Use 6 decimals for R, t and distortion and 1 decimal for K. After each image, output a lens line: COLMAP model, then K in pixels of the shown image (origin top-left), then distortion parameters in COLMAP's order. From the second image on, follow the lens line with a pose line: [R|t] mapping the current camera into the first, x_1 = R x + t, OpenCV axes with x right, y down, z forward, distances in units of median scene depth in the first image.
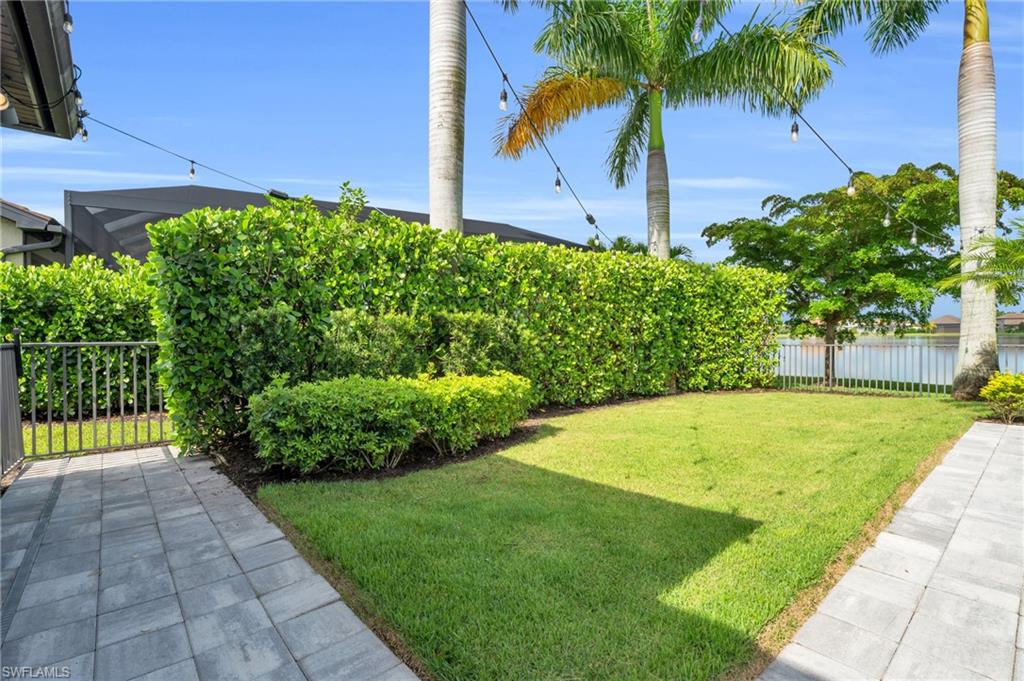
lens RADIAL K [[481.7, 0, 512.0], [0, 481.7, 340.5], [0, 0, 1]] dist [-0.065902, 0.025688]
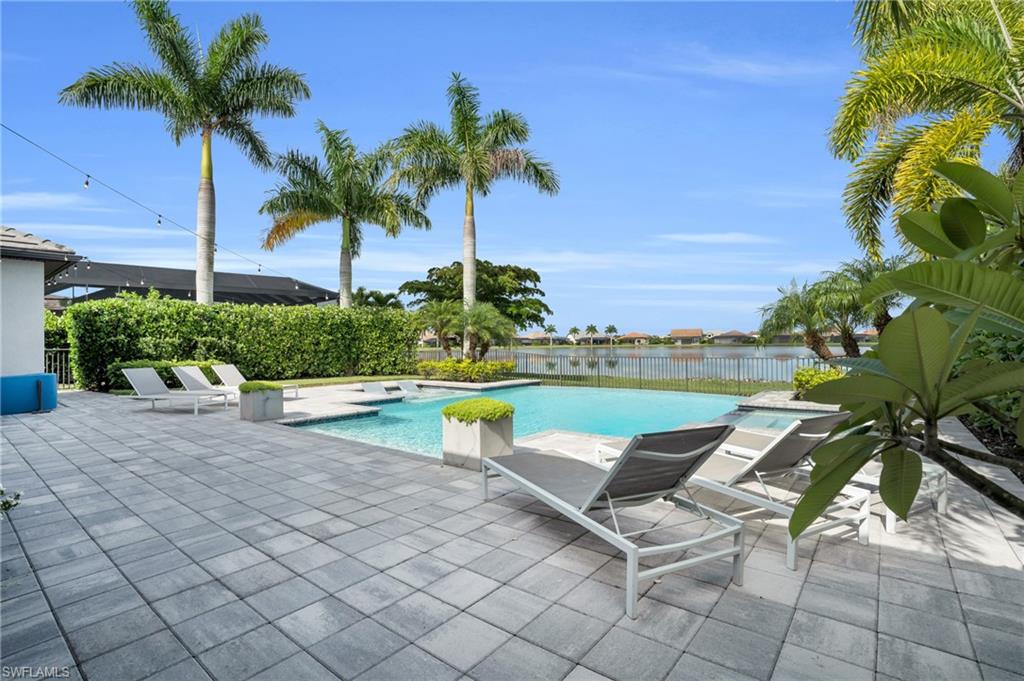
lens RADIAL K [[481.7, 0, 512.0], [0, 481.7, 340.5], [0, 0, 1]] dist [-0.065902, 0.025688]
pose [[0.982061, 0.001749, 0.188554, 1.027674], [0.002247, 0.999777, -0.020977, 0.013613], [-0.188549, 0.021025, 0.981839, -1.739862]]
